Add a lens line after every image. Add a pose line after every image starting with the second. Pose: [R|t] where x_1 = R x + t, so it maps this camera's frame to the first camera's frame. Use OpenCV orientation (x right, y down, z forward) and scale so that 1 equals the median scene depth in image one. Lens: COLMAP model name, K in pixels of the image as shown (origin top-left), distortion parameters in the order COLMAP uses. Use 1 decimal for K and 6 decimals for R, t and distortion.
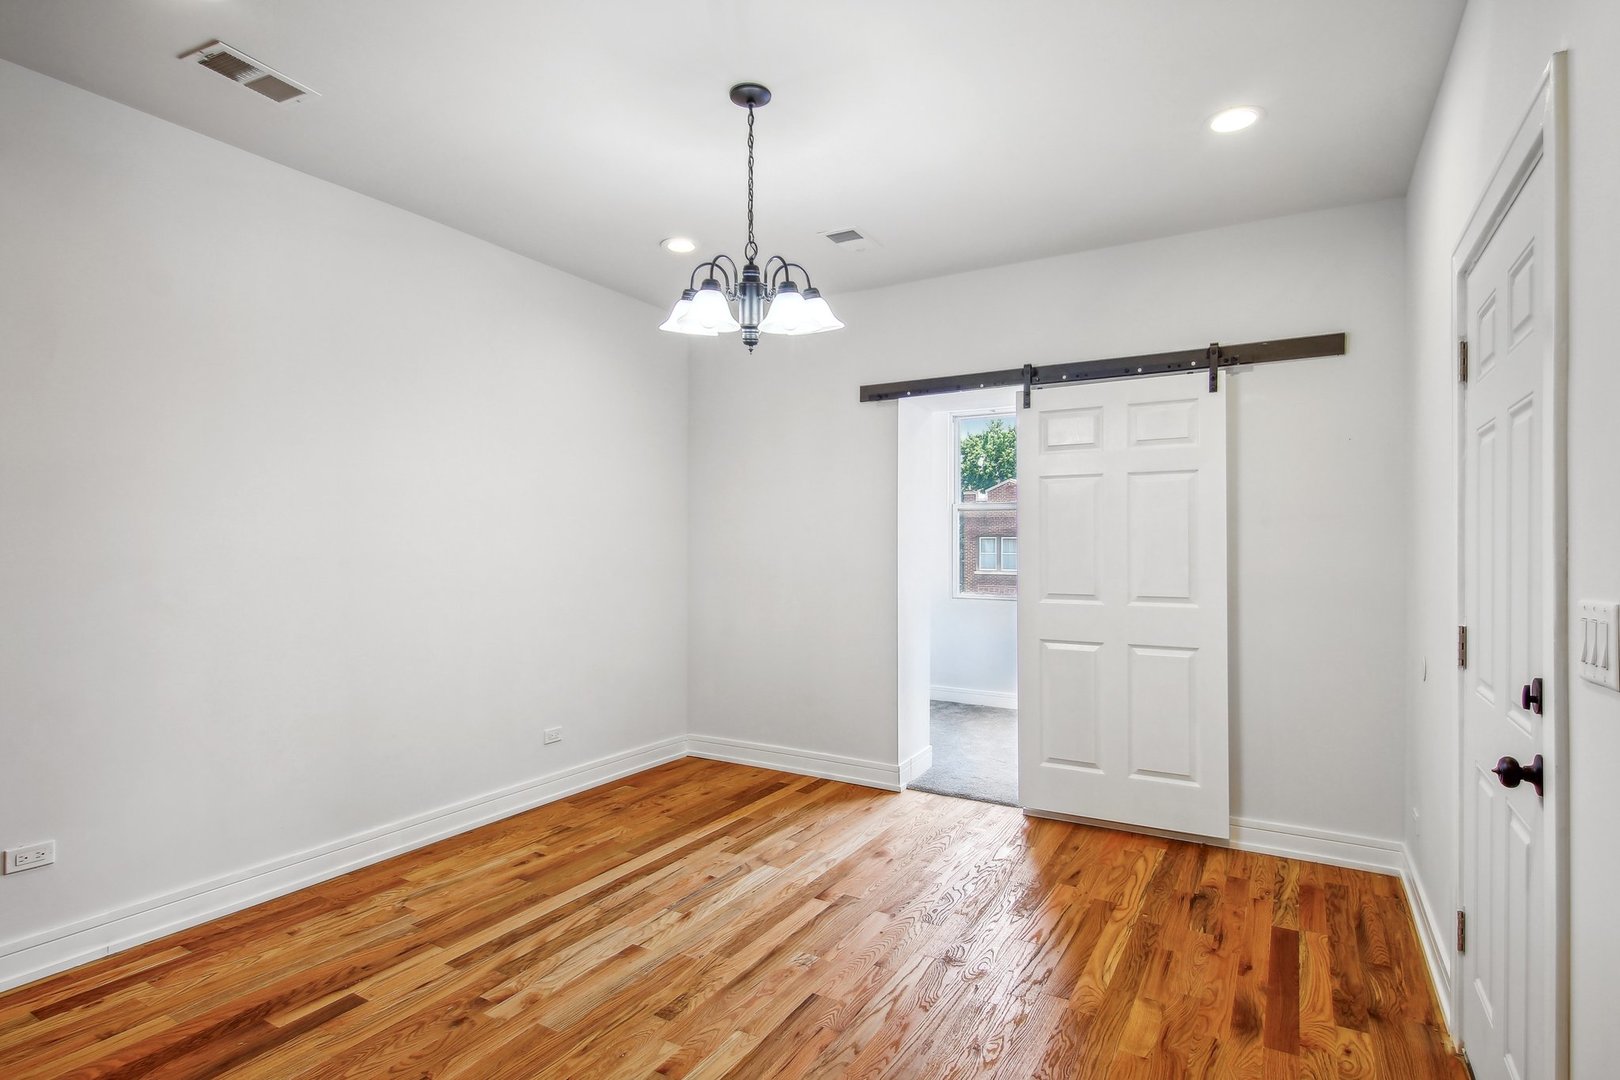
lens RADIAL K [[830.8, 0, 808.0], [0, 830.8, 549.3], [0, 0, 1]] dist [0.019214, -0.020196]
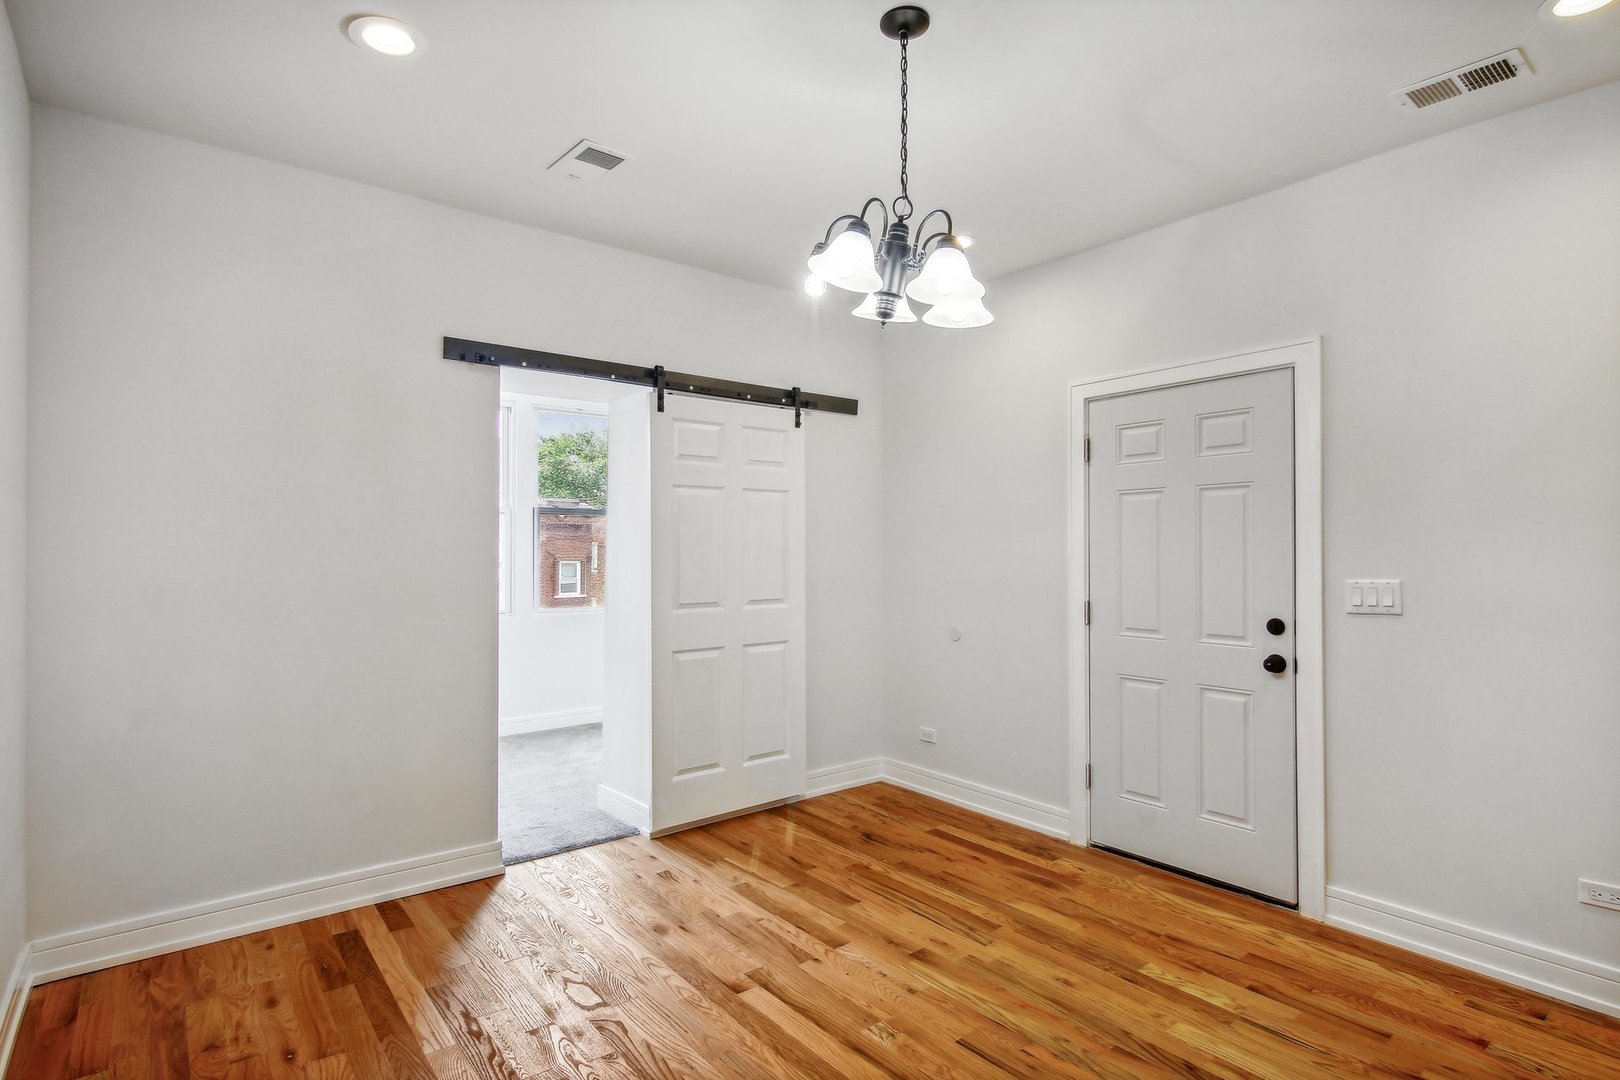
lens RADIAL K [[809.3, 0, 818.0], [0, 809.3, 551.5], [0, 0, 1]] dist [0.008556, -0.010620]
pose [[0.355721, -0.005183, 0.934578, -0.685637], [0.006985, 0.999971, 0.002887, -0.013269], [-0.934566, 0.005501, 0.355747, 0.631406]]
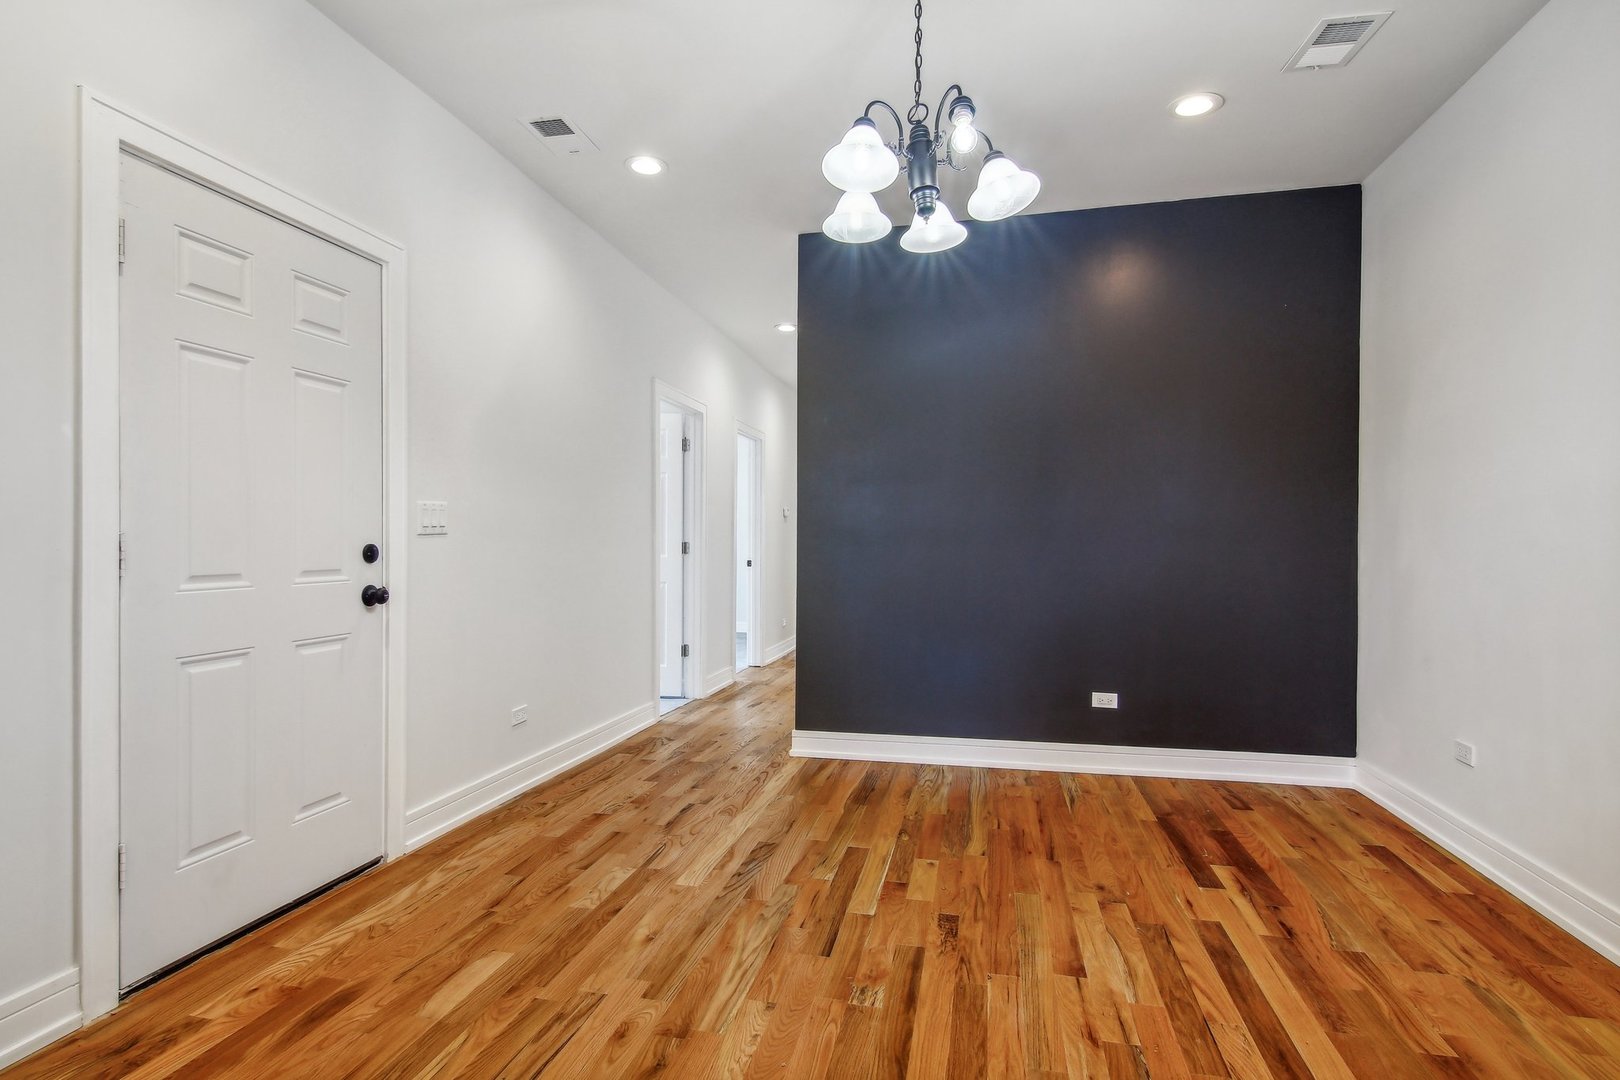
lens RADIAL K [[826.5, 0, 792.5], [0, 826.5, 546.5], [0, 0, 1]] dist [0.000587, -0.009542]
pose [[-0.957052, -0.007005, -0.289833, 0.234831], [-0.011257, 0.999852, 0.013007, 0.059348], [0.289699, 0.015711, -0.956989, 1.415096]]
